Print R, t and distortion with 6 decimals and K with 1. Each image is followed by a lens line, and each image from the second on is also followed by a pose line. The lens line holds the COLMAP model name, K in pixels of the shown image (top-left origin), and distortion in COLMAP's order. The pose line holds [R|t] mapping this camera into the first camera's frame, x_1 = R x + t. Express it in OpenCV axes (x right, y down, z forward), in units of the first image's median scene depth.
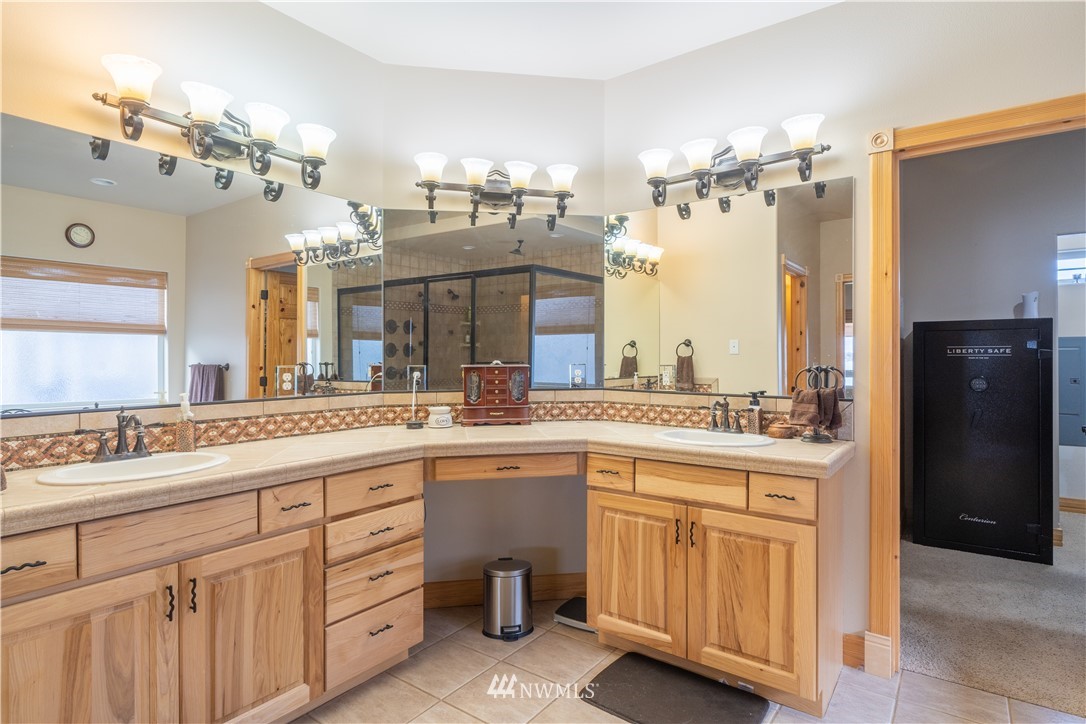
lens RADIAL K [[572.9, 0, 543.0], [0, 572.9, 362.0], [0, 0, 1]] dist [-0.004136, -0.001005]
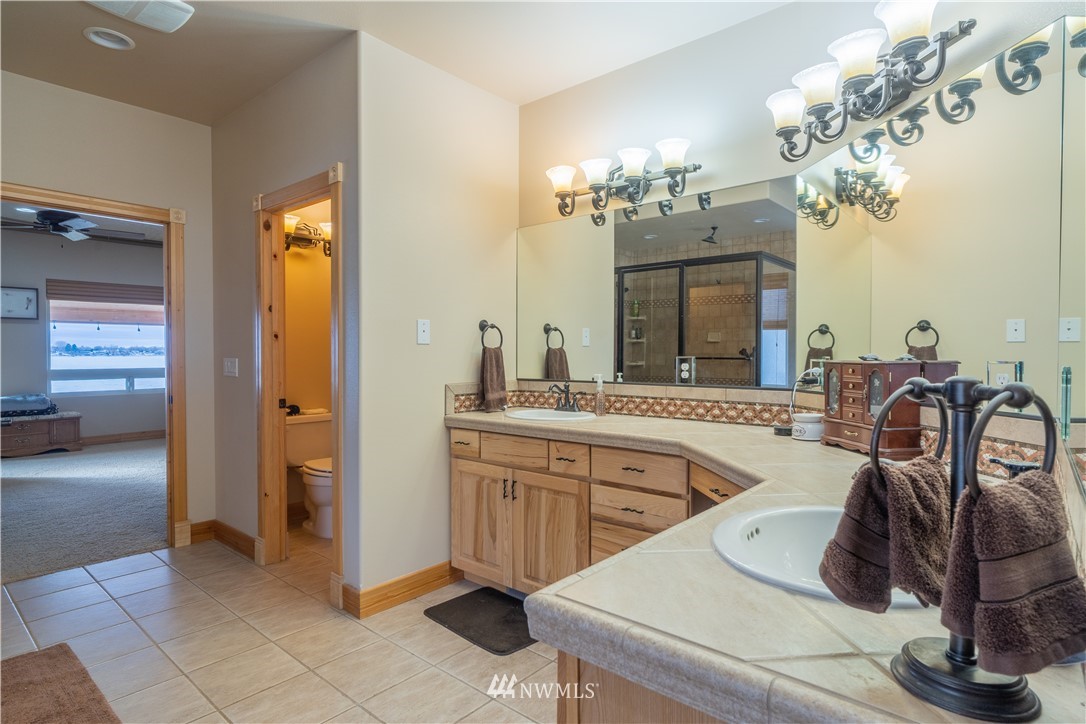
lens RADIAL K [[572.9, 0, 543.0], [0, 572.9, 362.0], [0, 0, 1]] dist [-0.004136, -0.001005]
pose [[-0.073130, 0.020368, -0.997114, 0.724848], [-0.006993, 0.999756, 0.020935, -0.005579], [0.997298, 0.008504, -0.072970, 0.819469]]
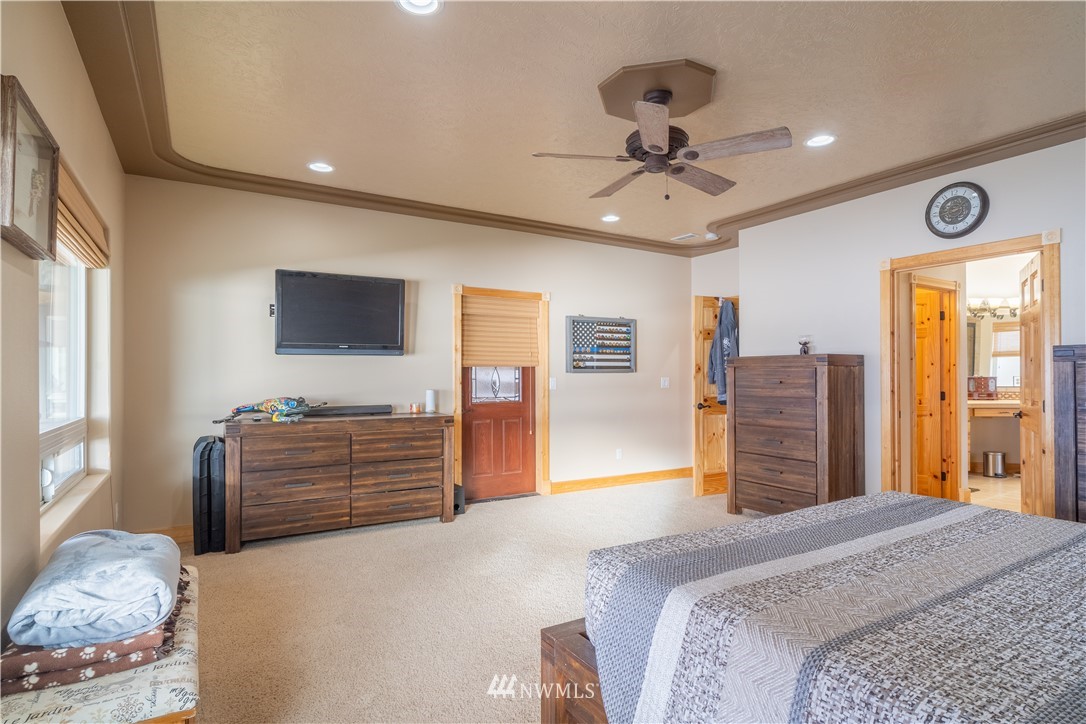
lens RADIAL K [[572.9, 0, 543.0], [0, 572.9, 362.0], [0, 0, 1]] dist [-0.004136, -0.001005]
pose [[0.923573, -0.007326, -0.383351, -1.144463], [-0.002354, 0.999690, -0.024778, 0.006671], [0.383414, 0.023787, 0.923270, -2.668406]]
